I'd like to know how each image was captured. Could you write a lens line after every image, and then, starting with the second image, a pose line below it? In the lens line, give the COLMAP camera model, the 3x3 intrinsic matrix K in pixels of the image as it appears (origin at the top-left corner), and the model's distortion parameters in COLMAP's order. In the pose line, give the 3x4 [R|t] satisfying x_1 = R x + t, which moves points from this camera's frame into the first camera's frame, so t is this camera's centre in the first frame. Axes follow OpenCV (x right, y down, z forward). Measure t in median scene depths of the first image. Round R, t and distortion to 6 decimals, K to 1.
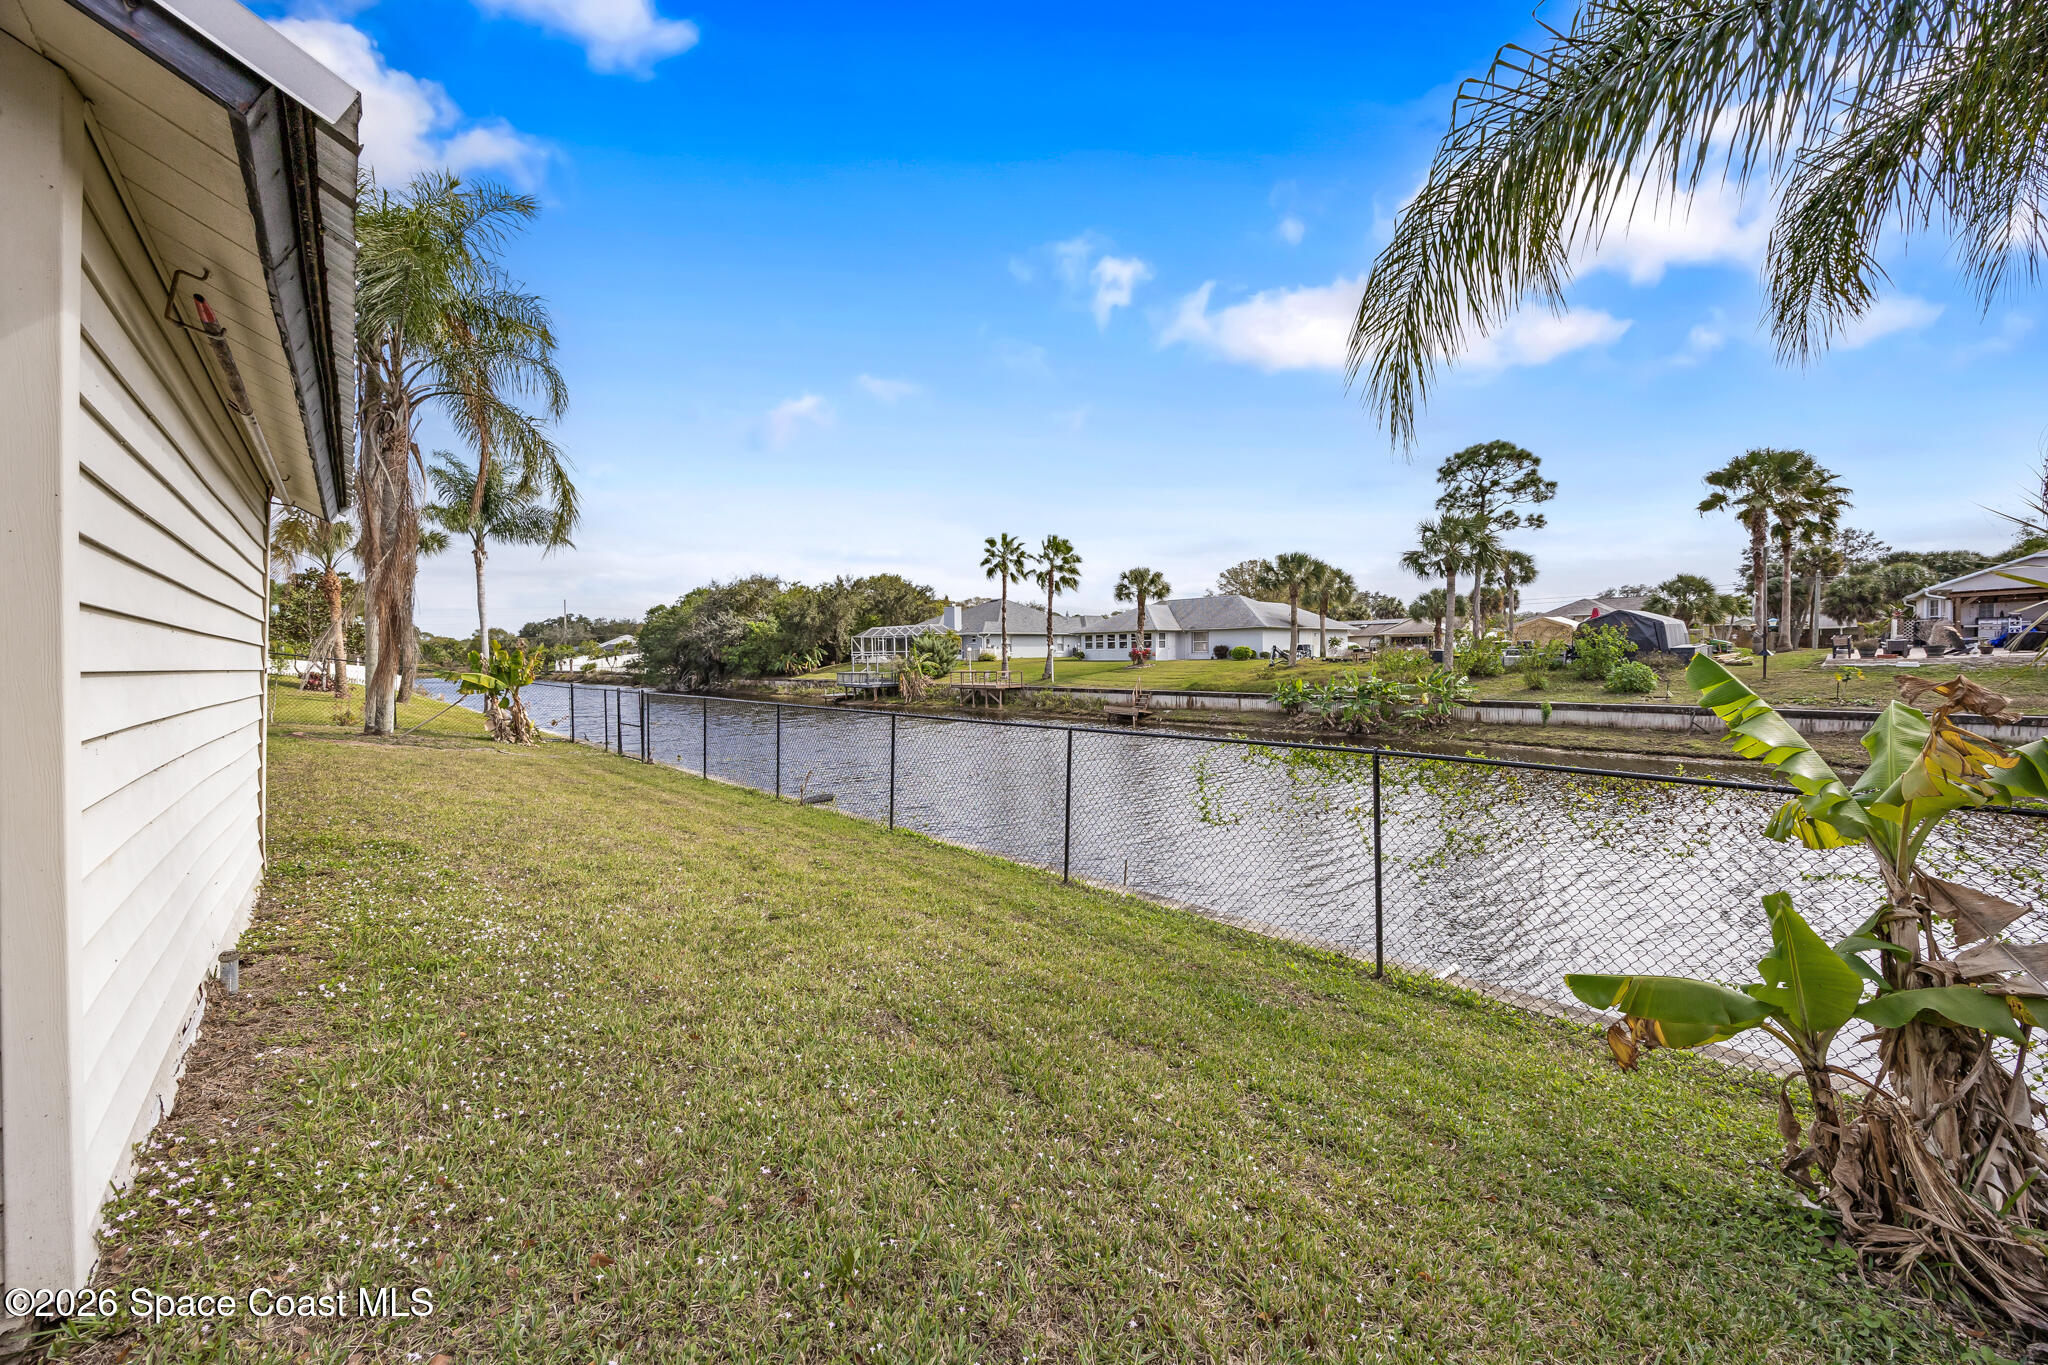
lens RADIAL K [[757.3, 0, 1020.9], [0, 757.3, 672.5], [0, 0, 1]] dist [-0.019004, 0.000283]
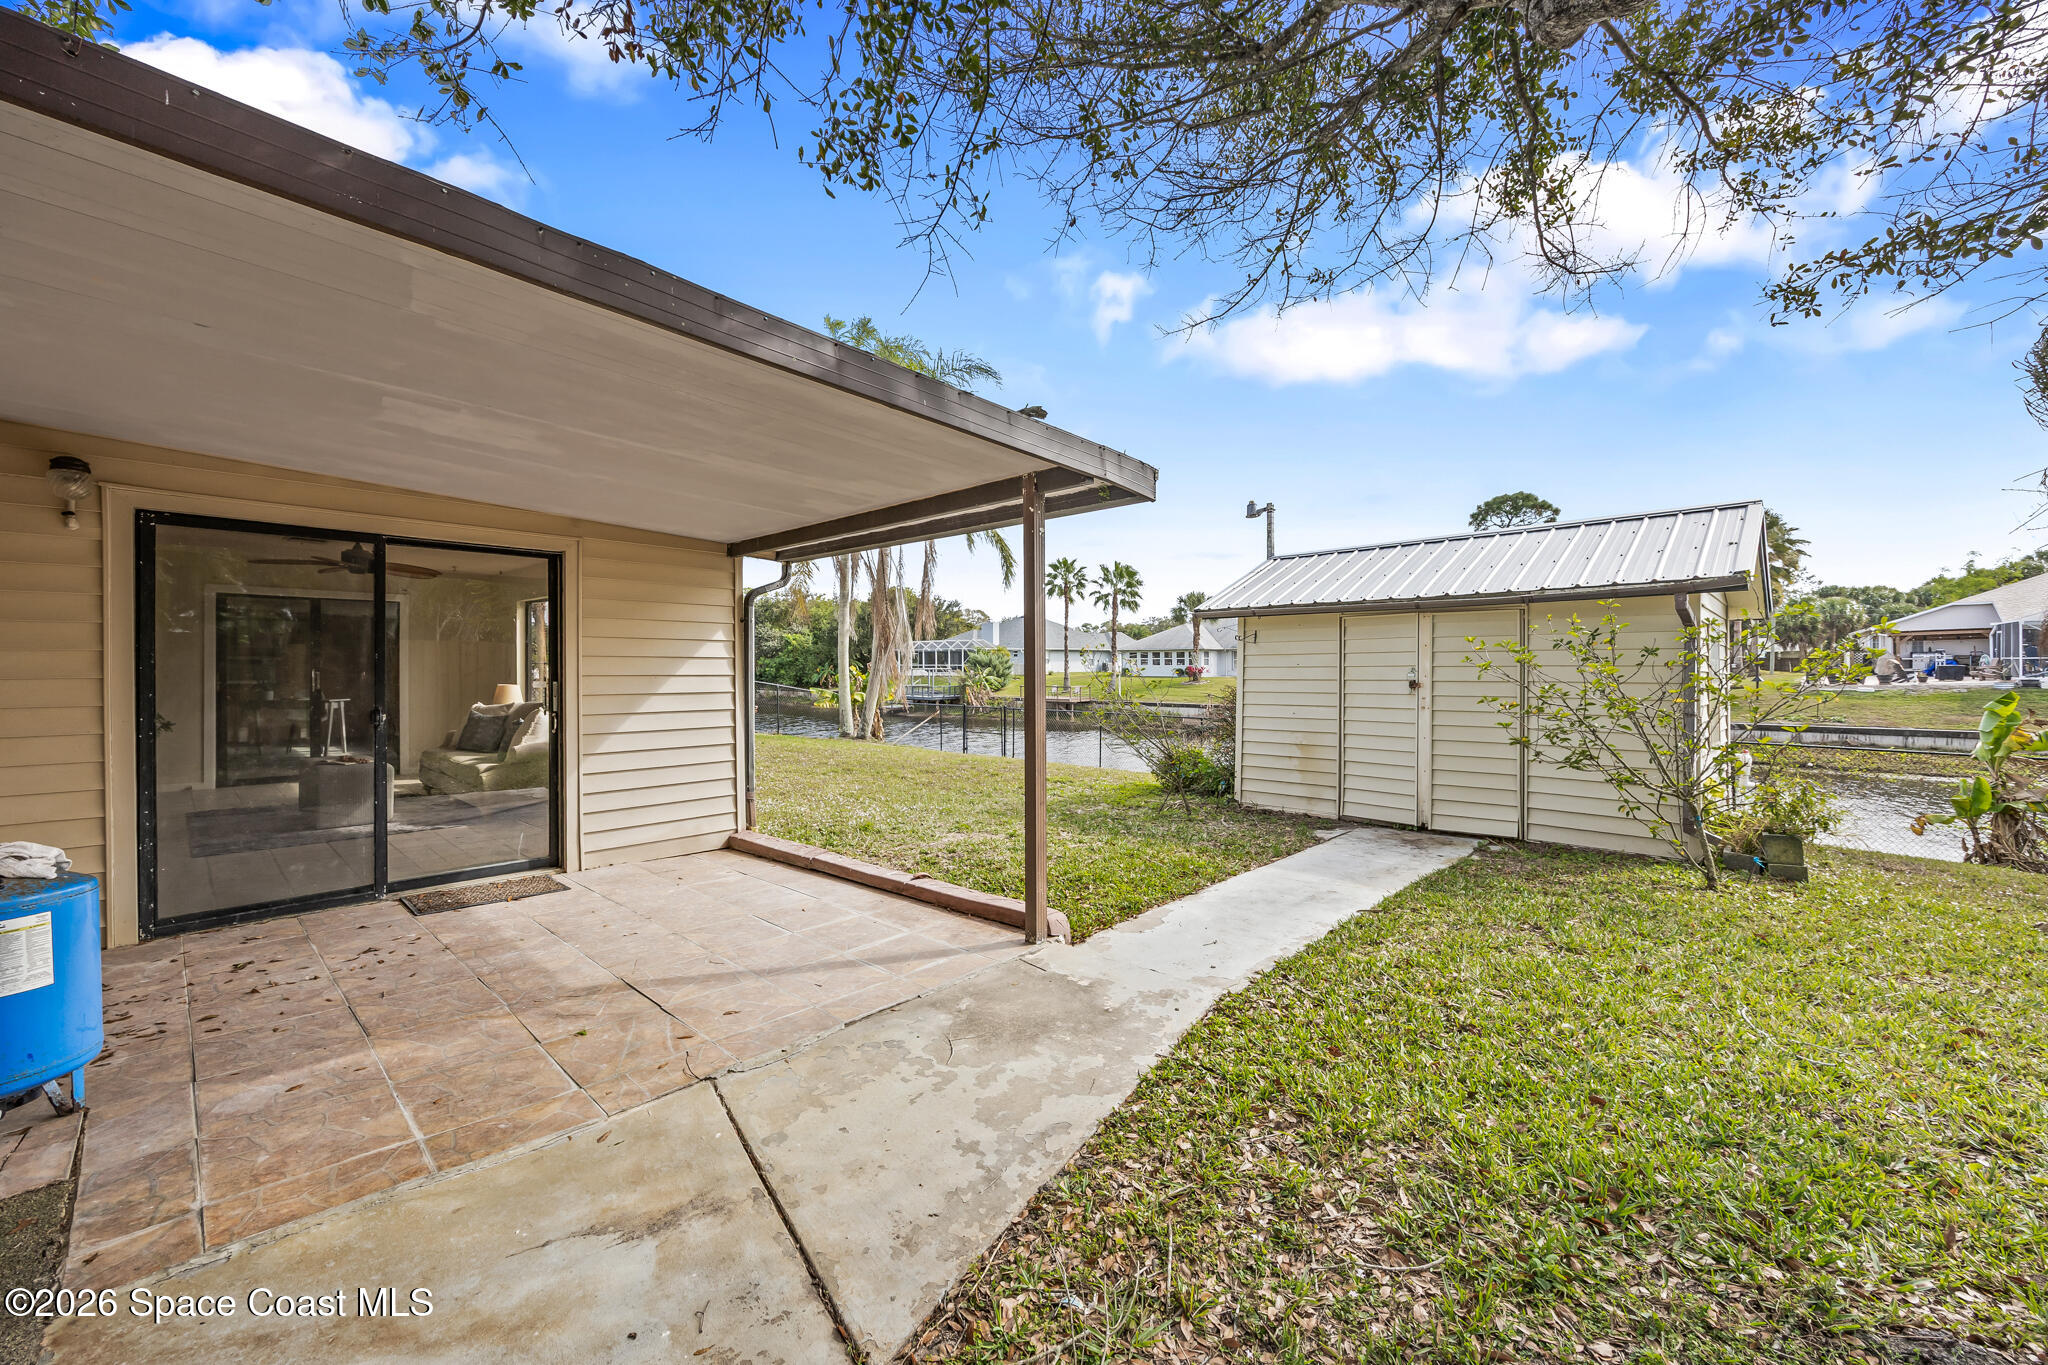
lens RADIAL K [[786.6, 0, 1030.3], [0, 786.6, 688.4], [0, 0, 1]] dist [0.001380, 0.000028]
pose [[0.995027, 0.005179, 0.099469, -0.192310], [-0.006160, 0.999935, 0.009566, -0.008888], [-0.099413, -0.010131, 0.994995, -0.112678]]
